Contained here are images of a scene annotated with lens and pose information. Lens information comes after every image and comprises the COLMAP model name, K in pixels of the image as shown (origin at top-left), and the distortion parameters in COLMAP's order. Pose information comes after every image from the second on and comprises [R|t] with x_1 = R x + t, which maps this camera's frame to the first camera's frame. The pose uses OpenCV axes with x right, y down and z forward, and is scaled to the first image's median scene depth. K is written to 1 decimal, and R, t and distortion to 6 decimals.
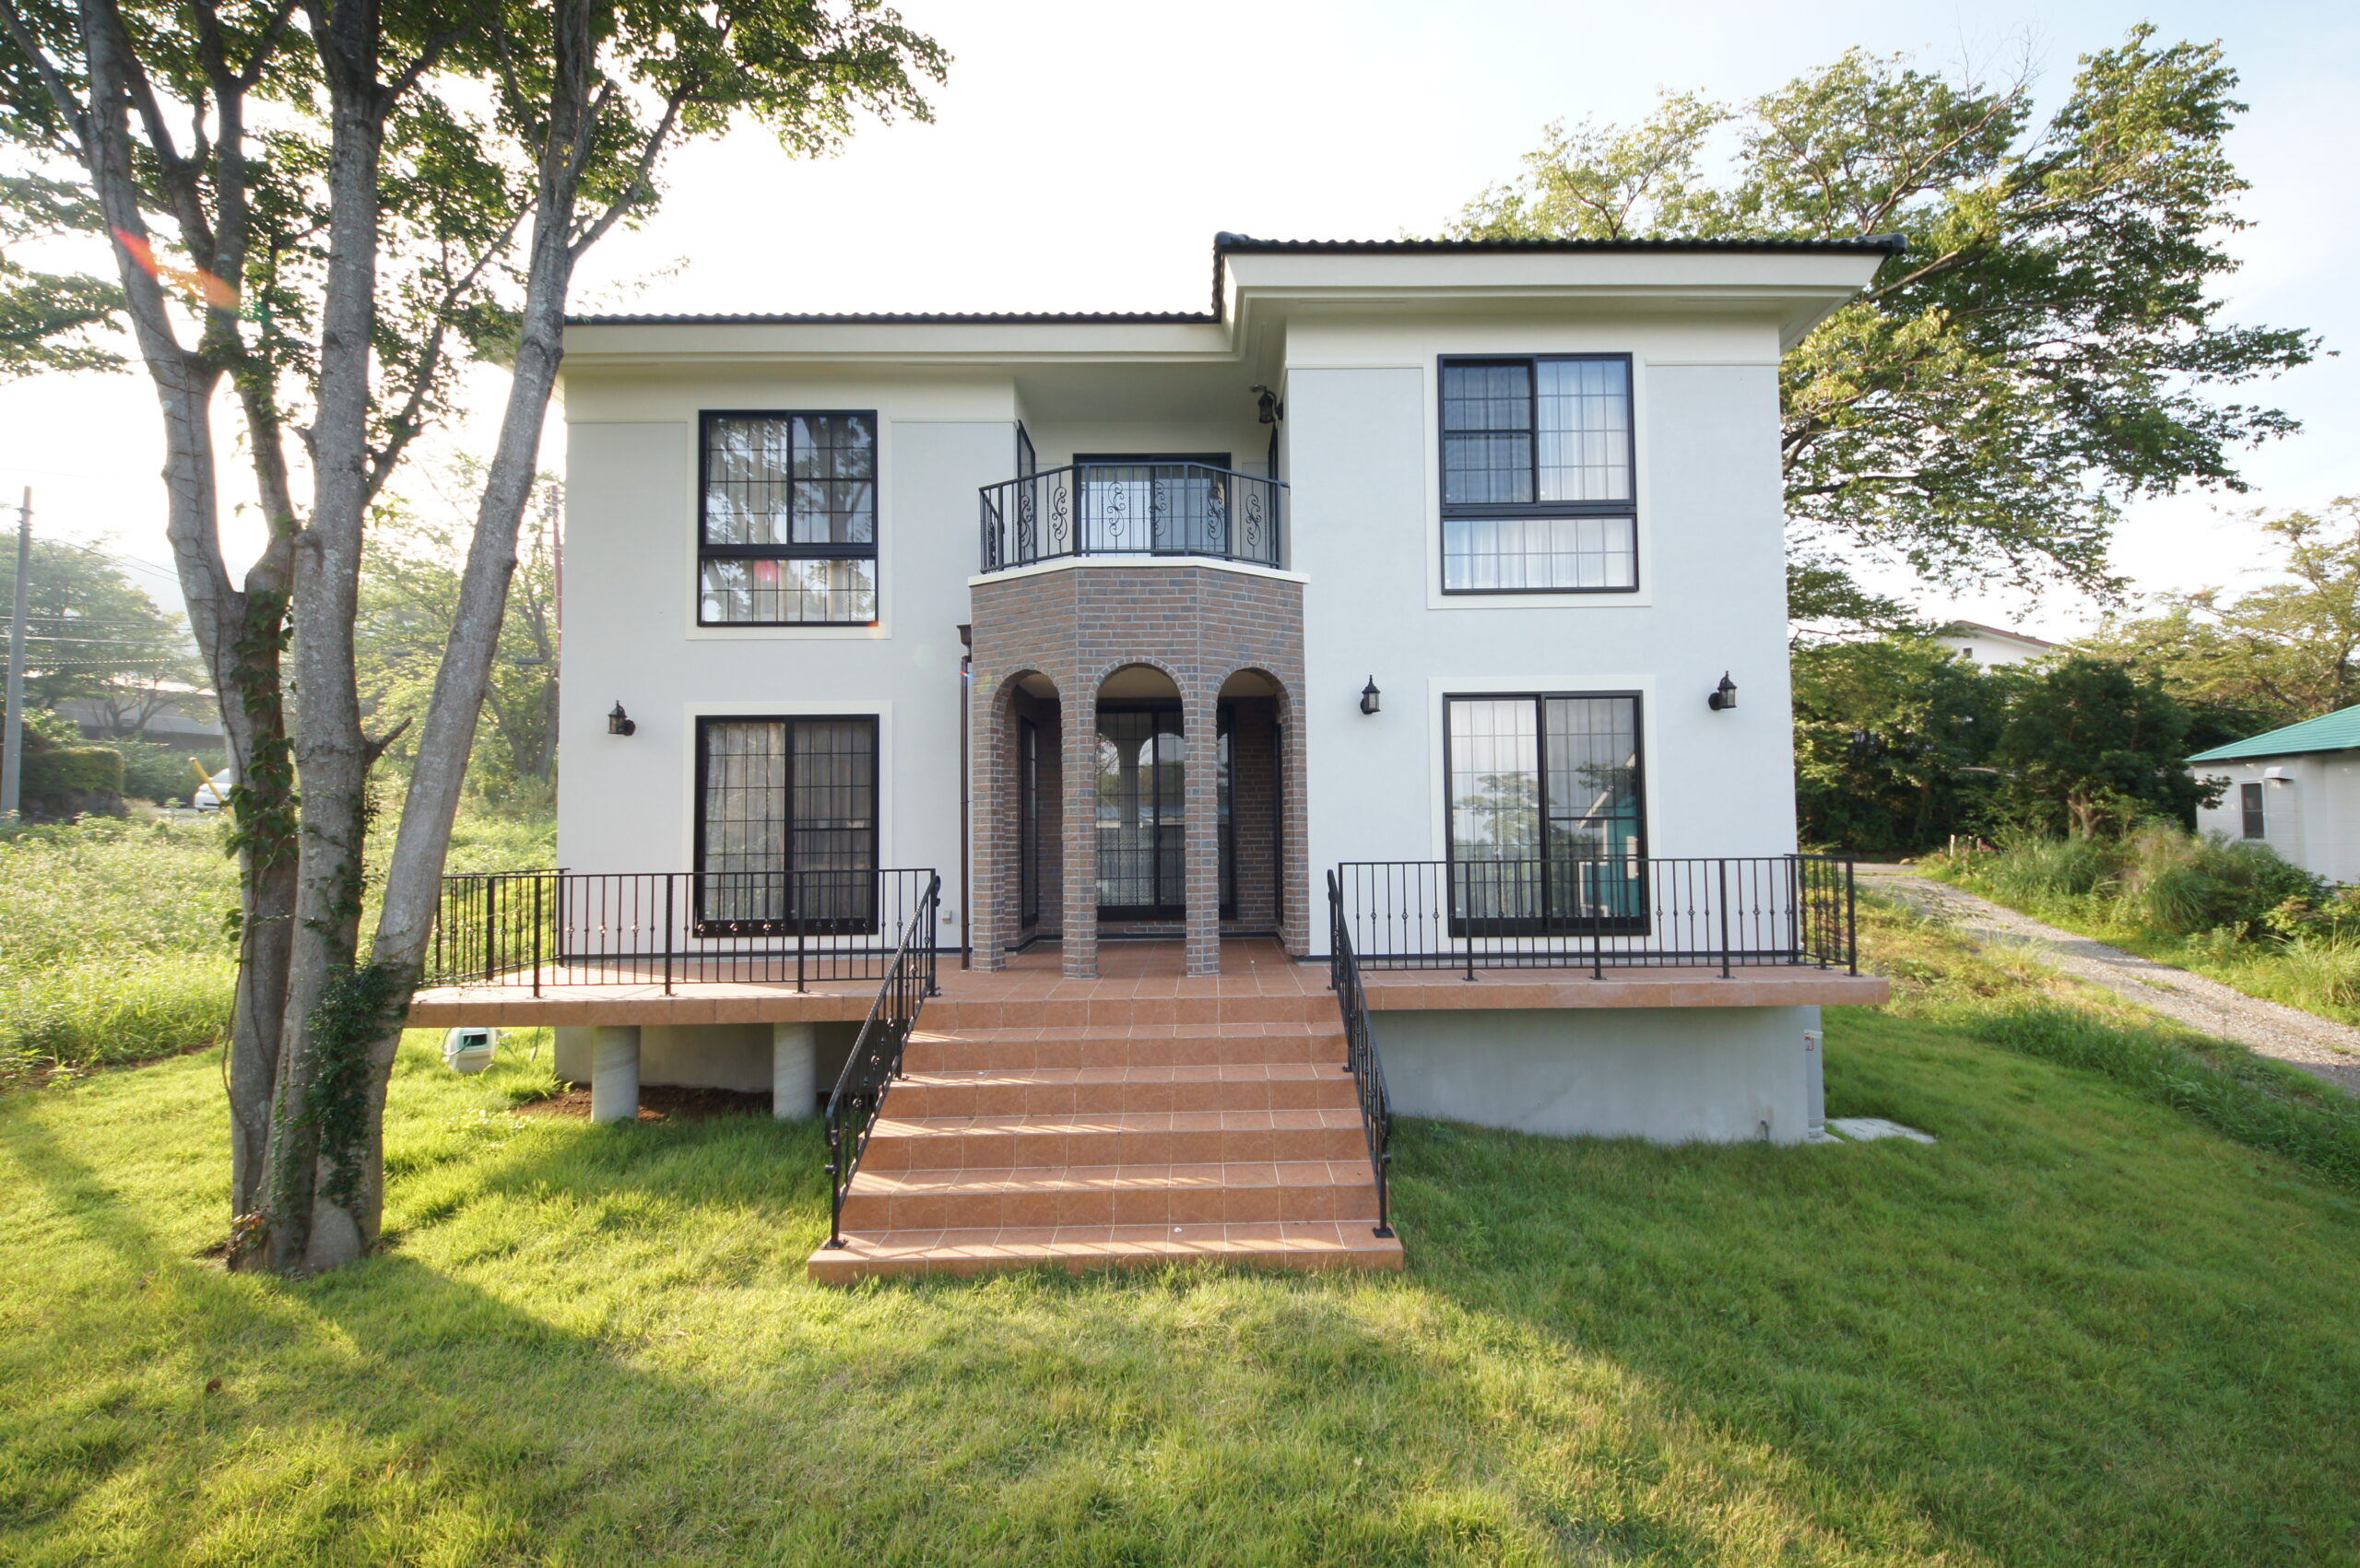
lens RADIAL K [[823.5, 0, 1179.1], [0, 823.5, 826.4], [0, 0, 1]] dist [-0.007444, -0.000051]
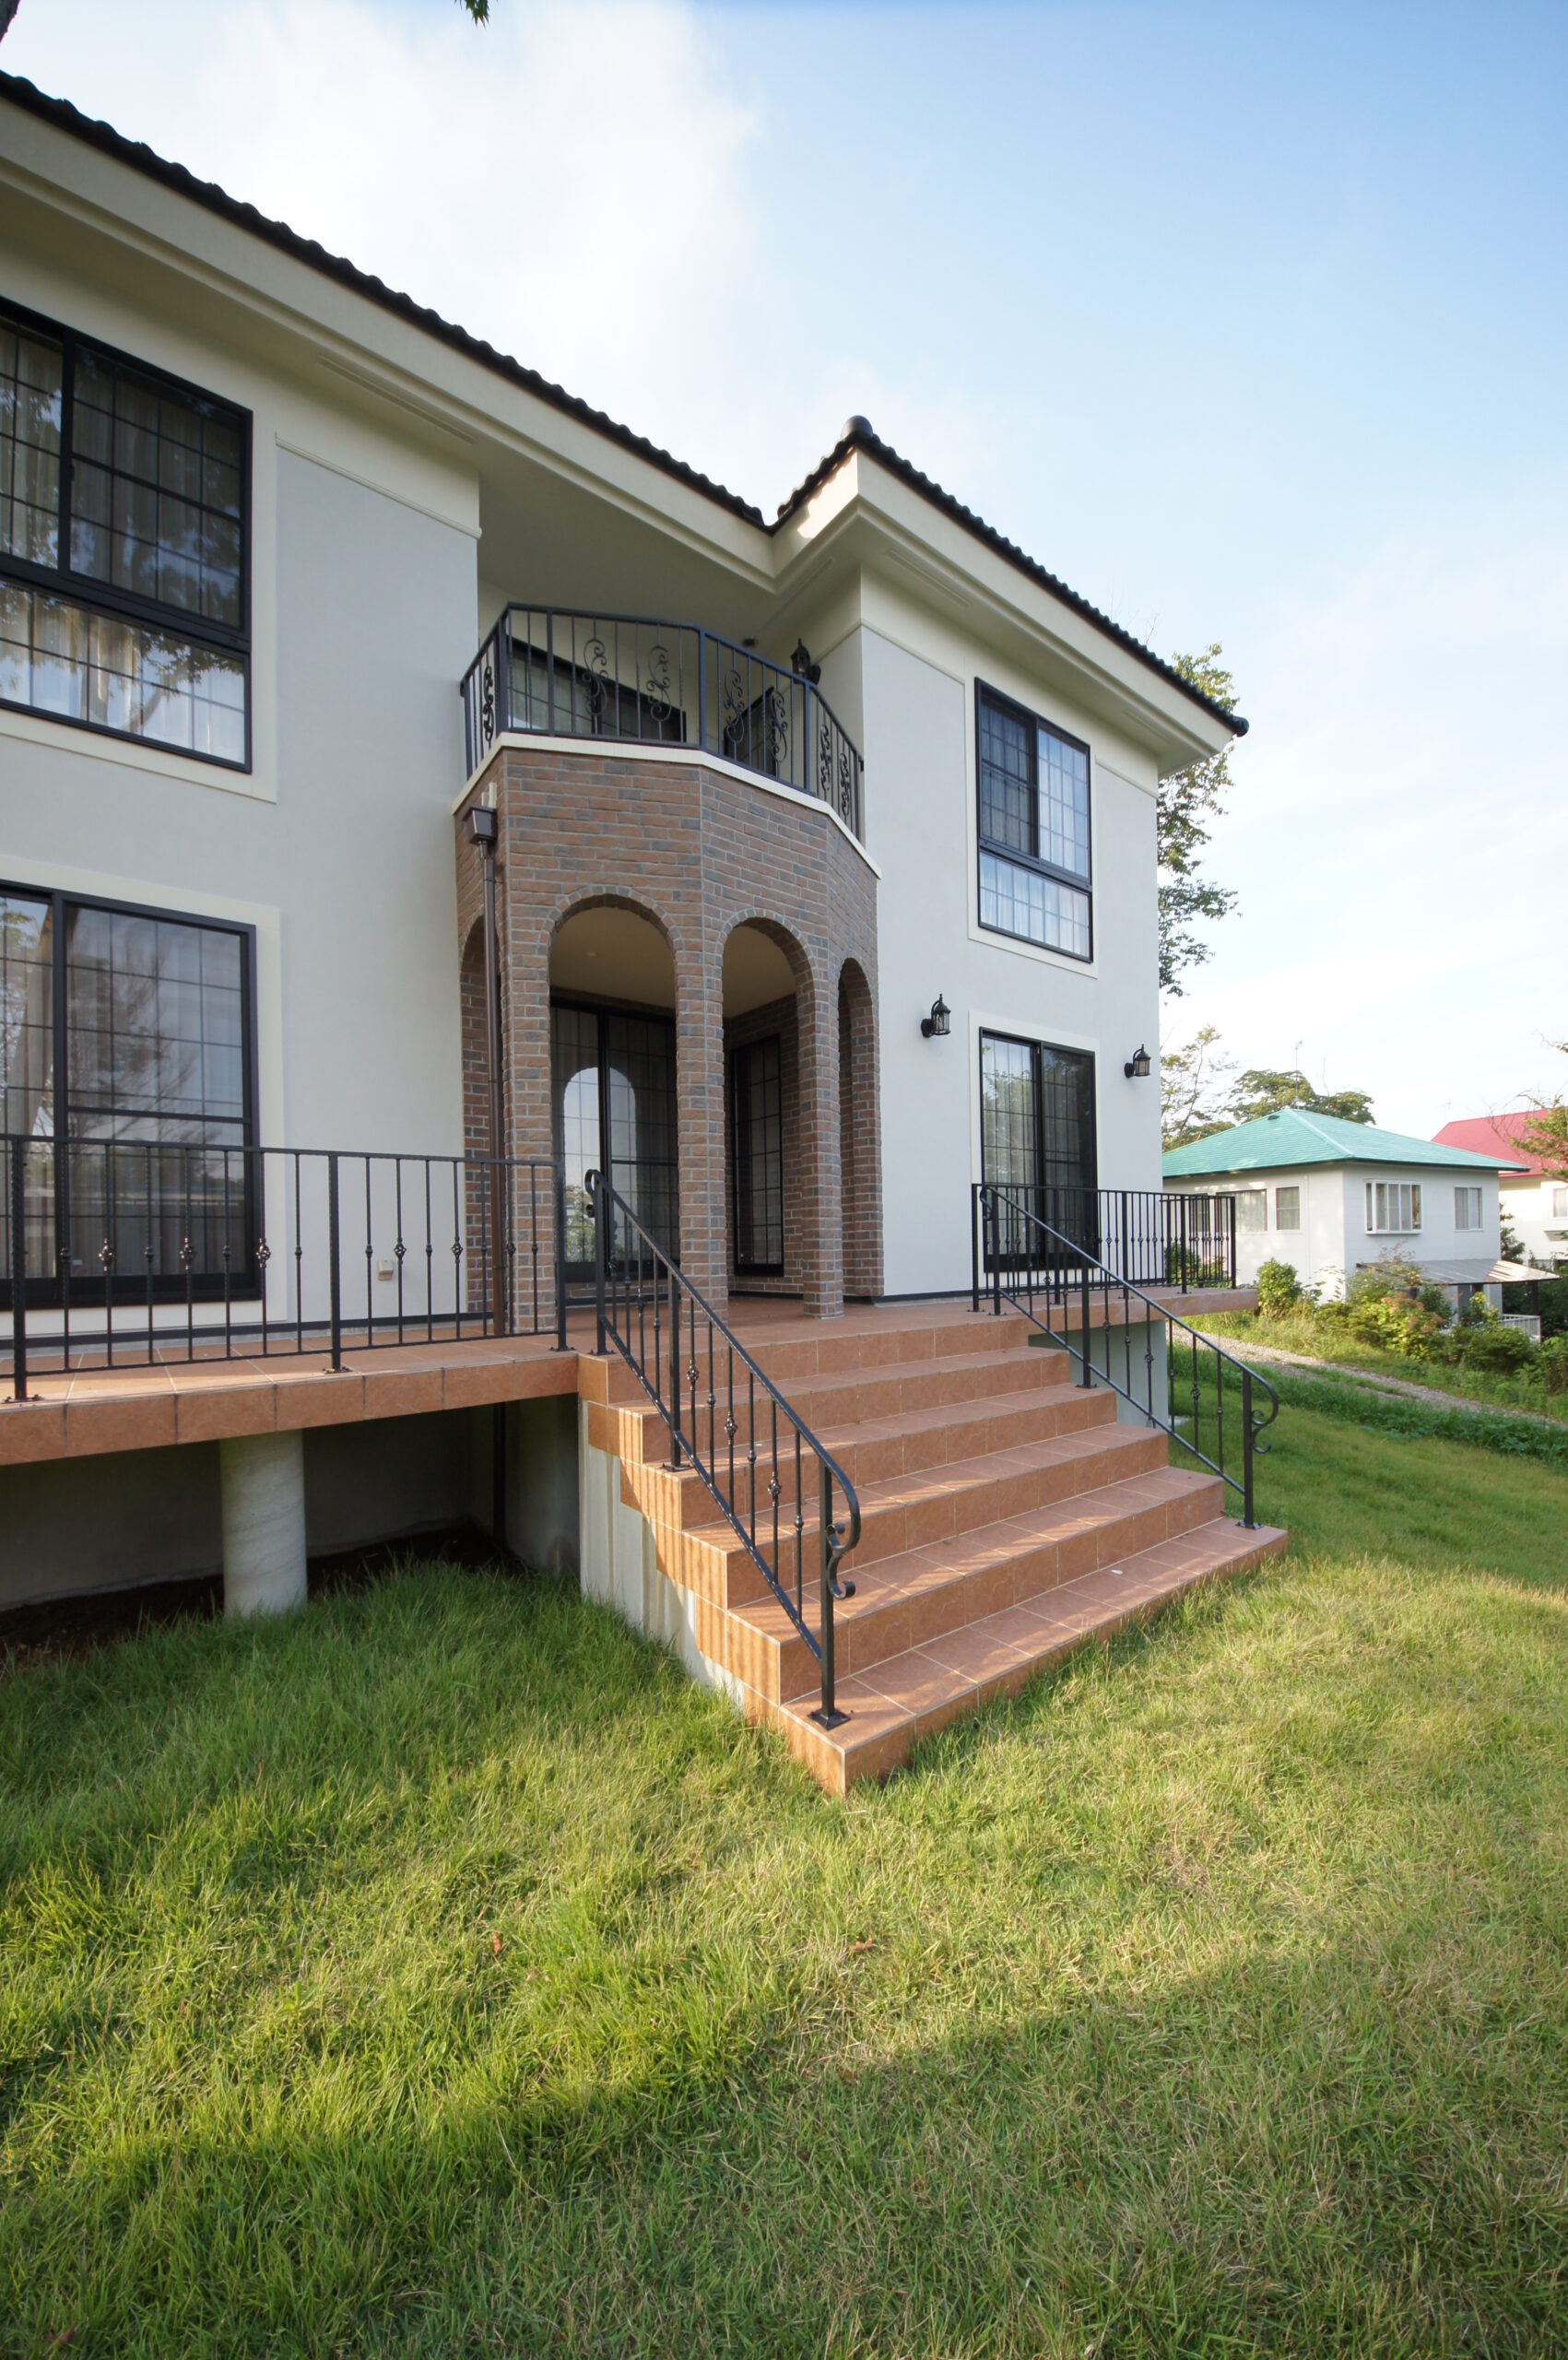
lens RADIAL K [[848.3, 0, 782.3], [0, 848.3, 1253.5], [0, 0, 1]] dist [-0.000295, -0.000038]
pose [[0.807528, -0.003120, 0.589821, -0.471802], [-0.012606, 0.999666, 0.022547, 0.090118], [-0.589694, -0.025642, 0.807219, 0.308449]]
